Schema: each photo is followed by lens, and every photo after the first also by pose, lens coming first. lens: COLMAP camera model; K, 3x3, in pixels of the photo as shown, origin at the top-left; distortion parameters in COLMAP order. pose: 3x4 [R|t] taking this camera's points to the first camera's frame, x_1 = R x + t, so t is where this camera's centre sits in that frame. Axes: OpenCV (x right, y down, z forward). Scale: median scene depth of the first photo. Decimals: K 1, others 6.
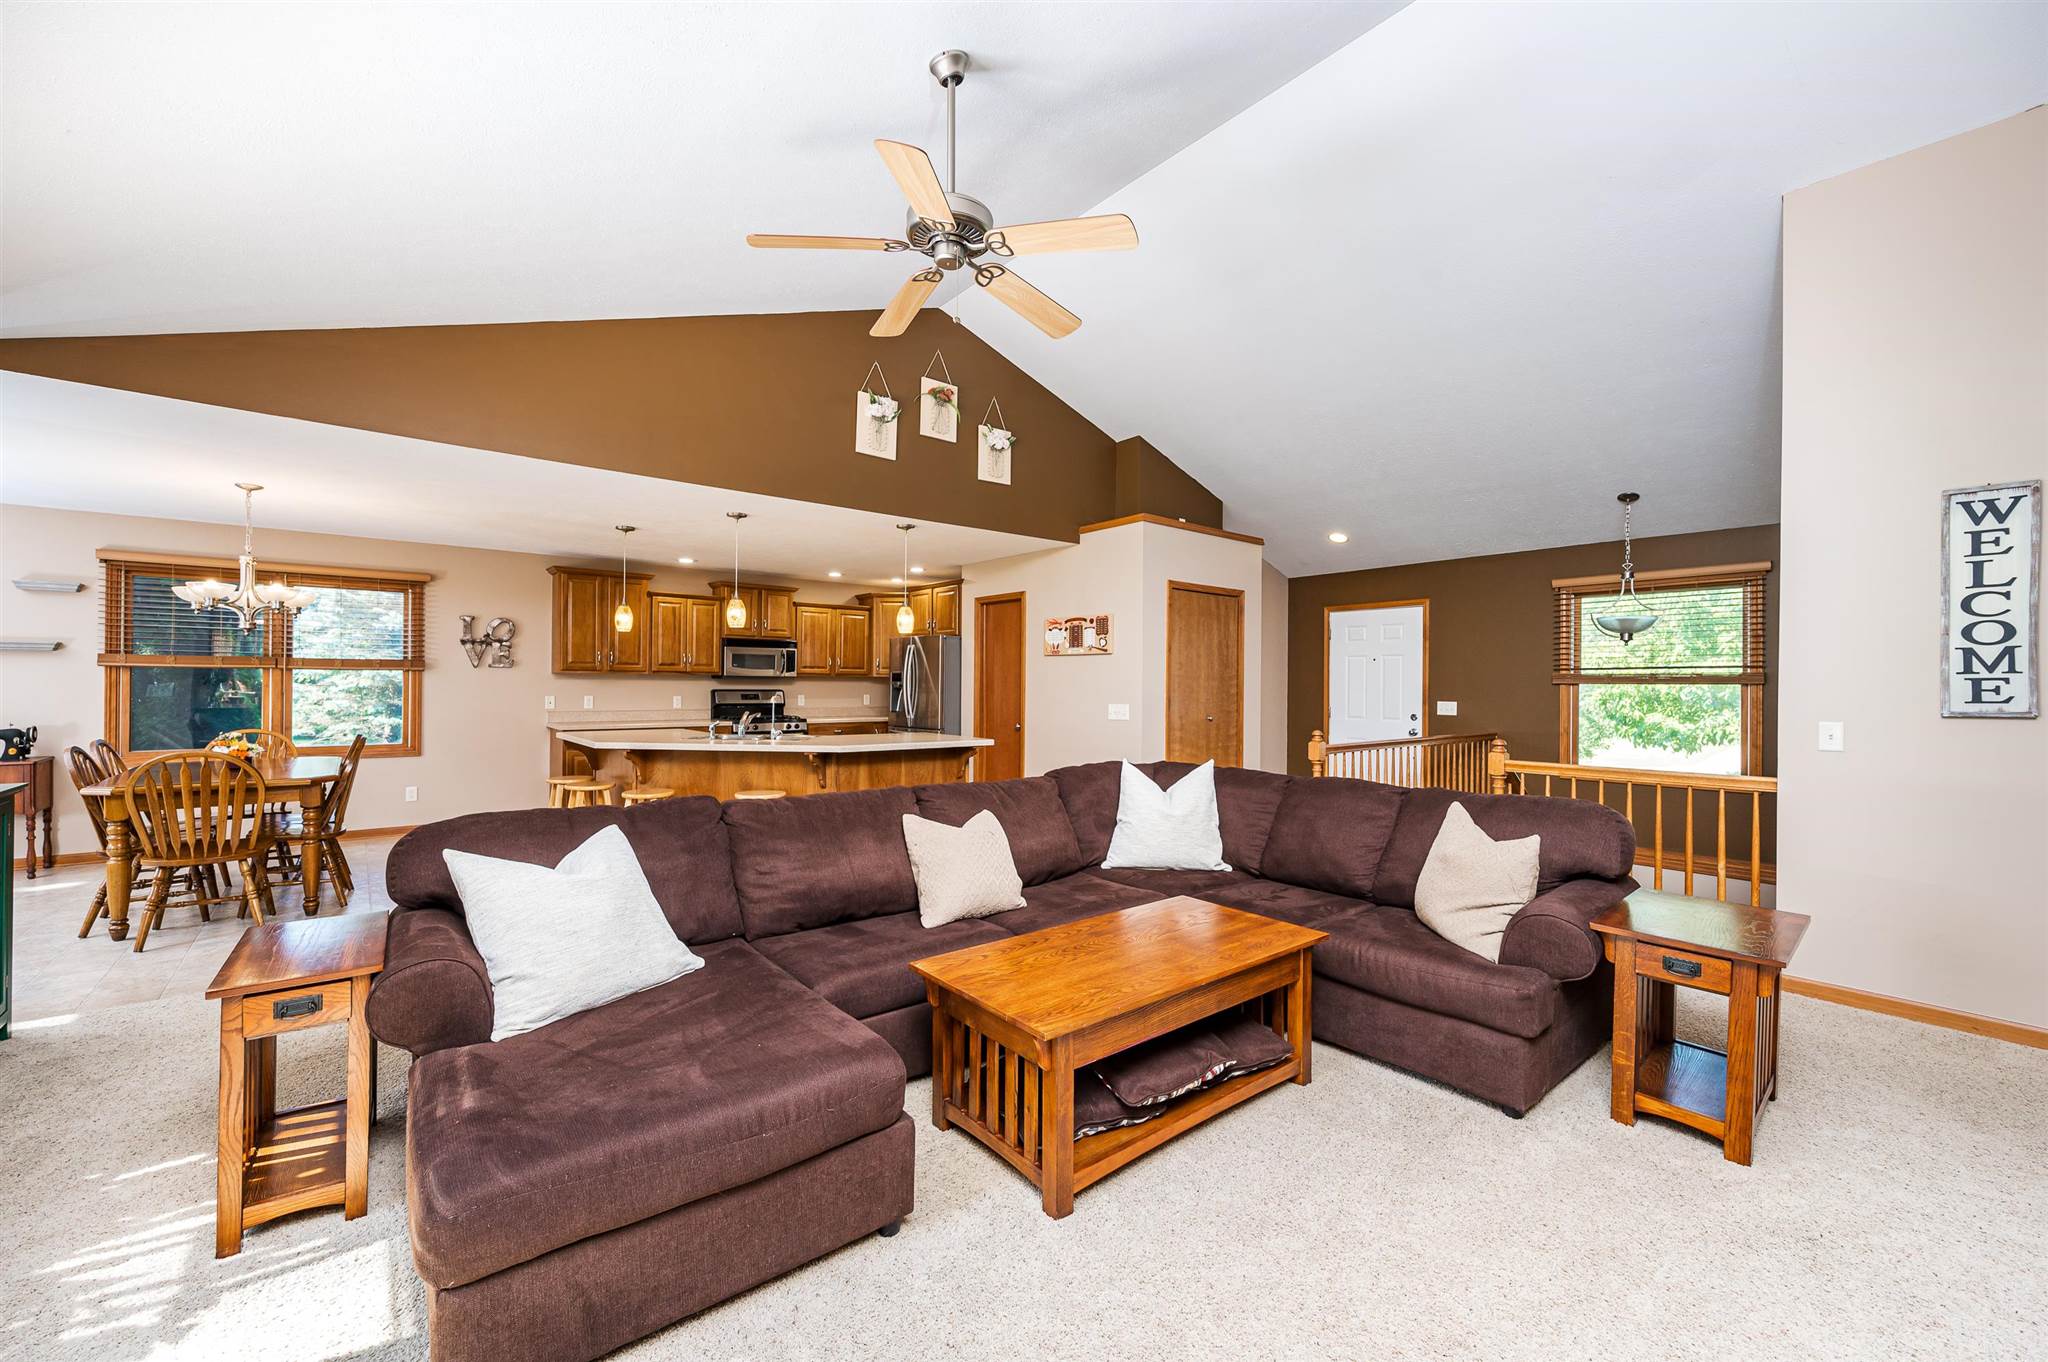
lens RADIAL K [[801.7, 0, 1022.9], [0, 801.7, 683.0], [0, 0, 1]] dist [-0.001982, -0.000520]
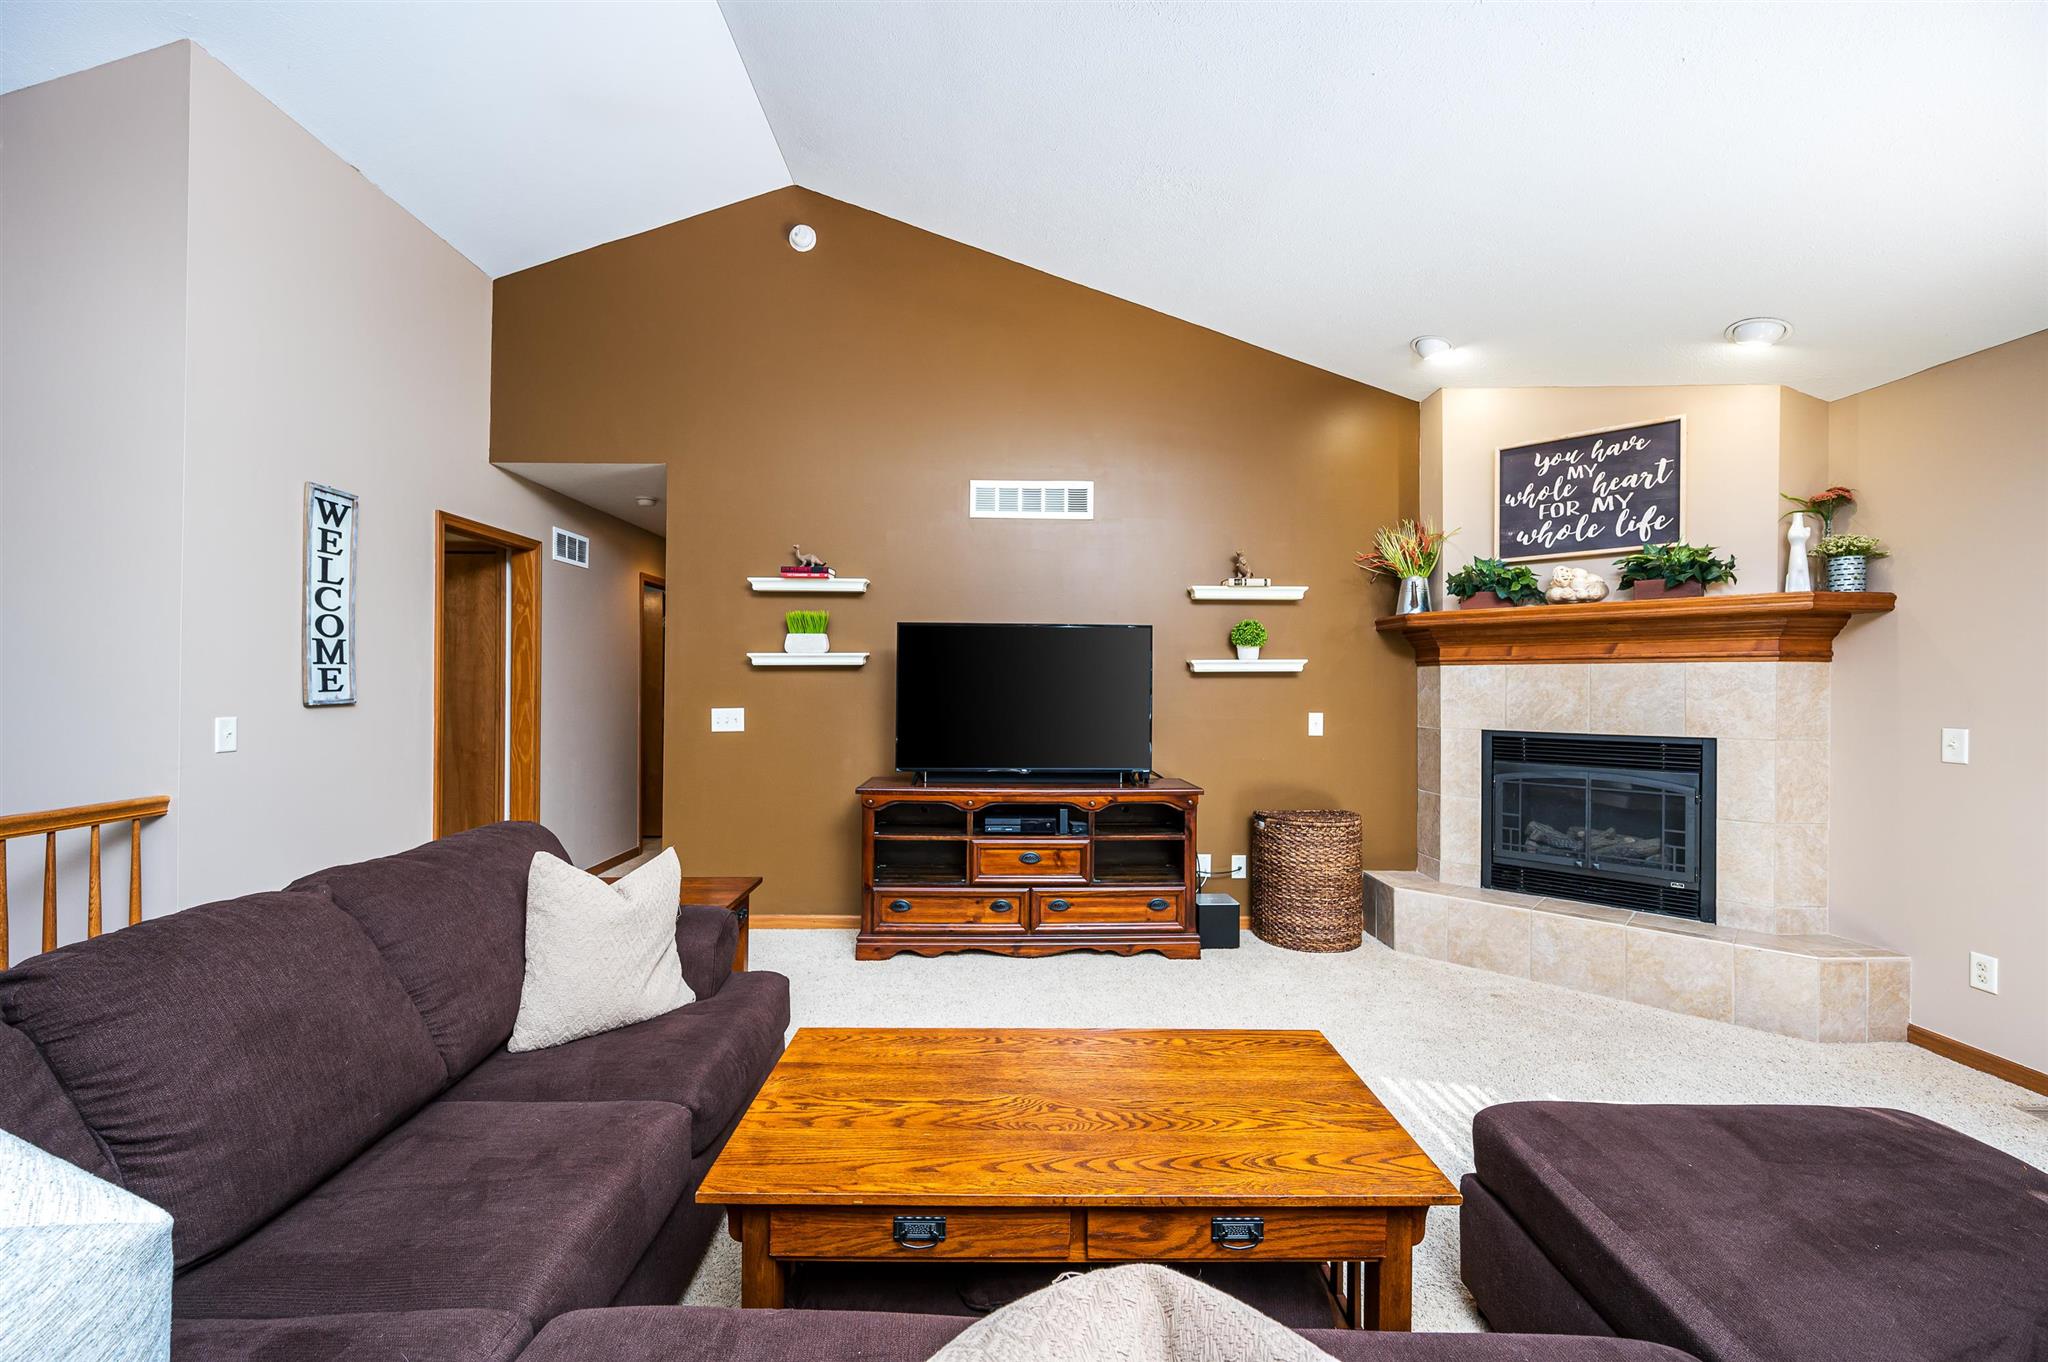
lens RADIAL K [[801.7, 0, 1022.9], [0, 801.7, 683.0], [0, 0, 1]] dist [-0.001982, -0.000520]
pose [[-0.785991, -0.010393, 0.618150, -0.101576], [-0.013155, 0.999913, 0.000085, 0.000703], [-0.618098, -0.008065, -0.786060, 0.680439]]
